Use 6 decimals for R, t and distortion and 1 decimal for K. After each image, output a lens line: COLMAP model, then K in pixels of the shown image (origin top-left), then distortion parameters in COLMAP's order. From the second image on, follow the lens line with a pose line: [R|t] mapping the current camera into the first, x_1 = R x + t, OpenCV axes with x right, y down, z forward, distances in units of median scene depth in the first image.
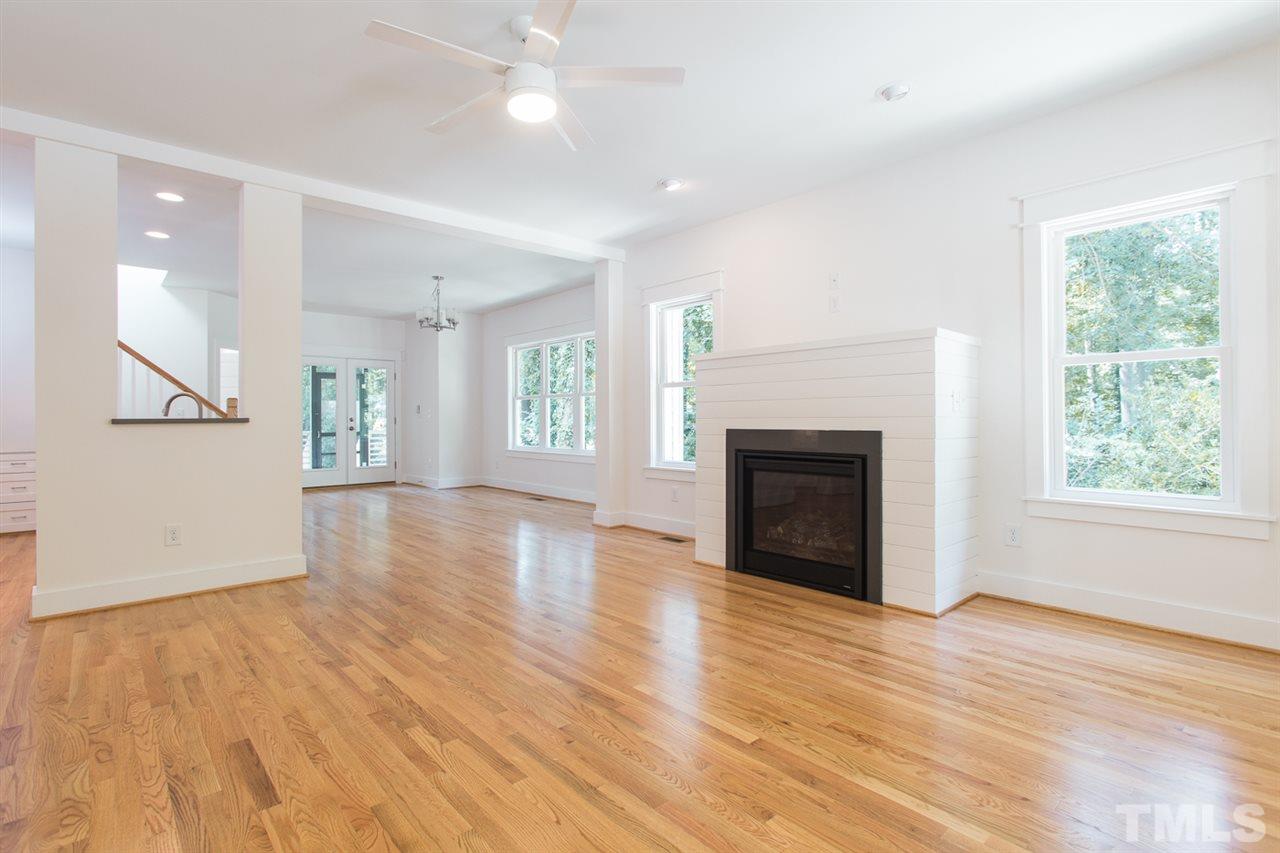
lens RADIAL K [[605.3, 0, 640.0], [0, 605.3, 426.5], [0, 0, 1]] dist [-0.012180, 0.000388]
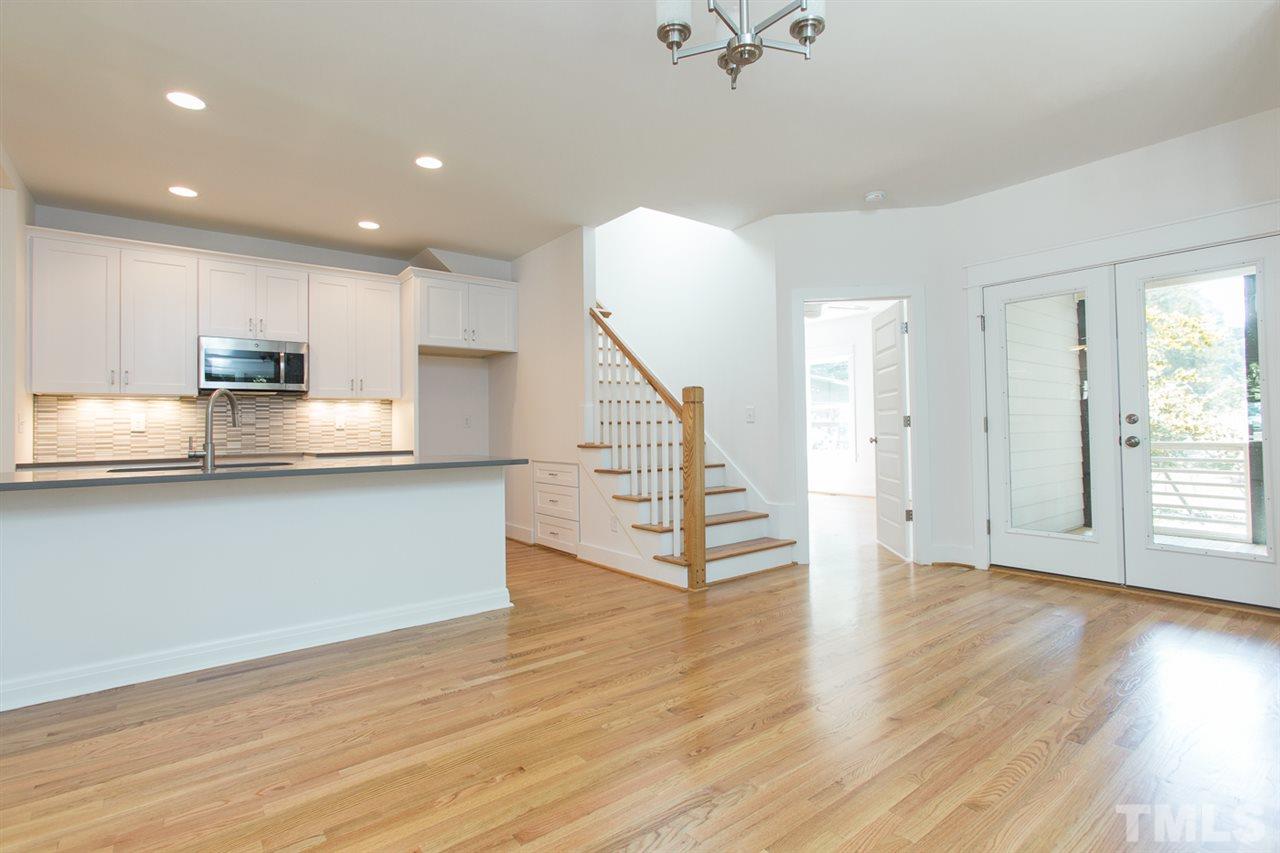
lens RADIAL K [[605.3, 0, 640.0], [0, 605.3, 426.5], [0, 0, 1]] dist [-0.012180, 0.000388]
pose [[-0.047135, 0.006925, -0.998865, -0.263692], [0.003105, 0.999972, 0.006786, -0.027672], [0.998884, -0.002782, -0.047155, 2.137678]]
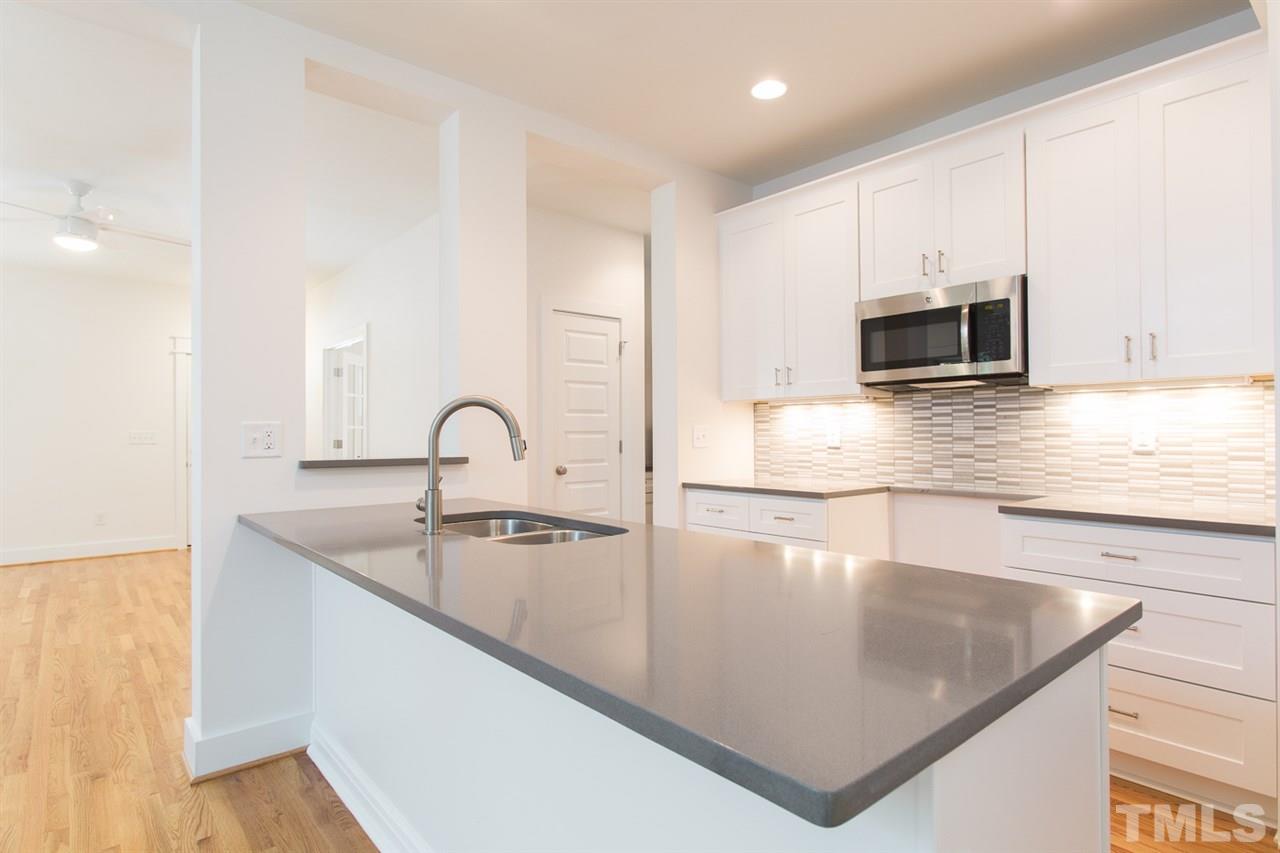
lens RADIAL K [[670.8, 0, 640.0], [0, 670.8, 426.5], [0, 0, 1]] dist [0.000136, 0.000463]
pose [[-0.999825, 0.014999, 0.011177, -1.350307], [0.015030, 0.999884, 0.002653, -0.055105], [-0.011135, 0.002821, -0.999934, 2.048808]]
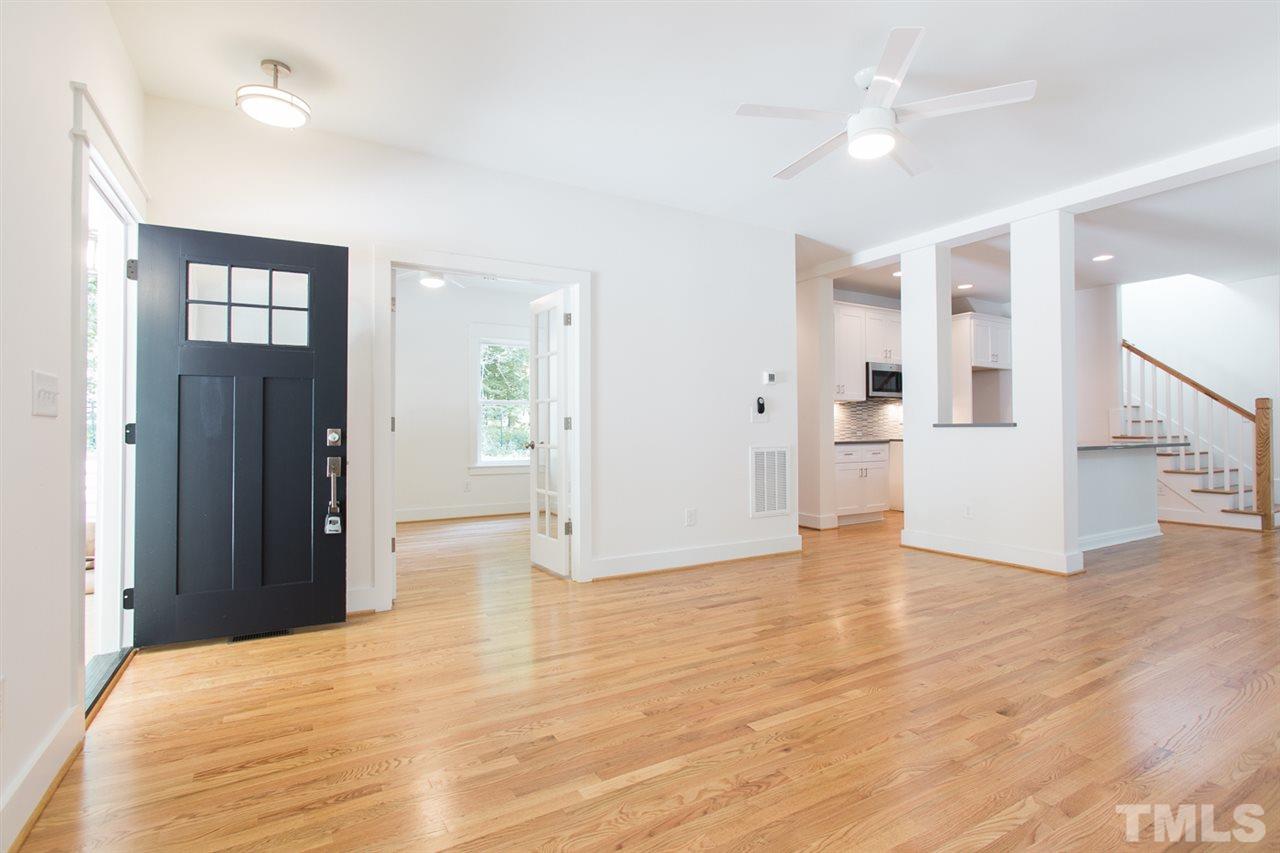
lens RADIAL K [[605.3, 0, 640.0], [0, 605.3, 426.5], [0, 0, 1]] dist [-0.012180, 0.000388]
pose [[-0.184668, 0.007477, -0.982773, 0.724003], [-0.007045, 0.999935, 0.008931, -0.014919], [0.982776, 0.008573, -0.184603, 0.563482]]
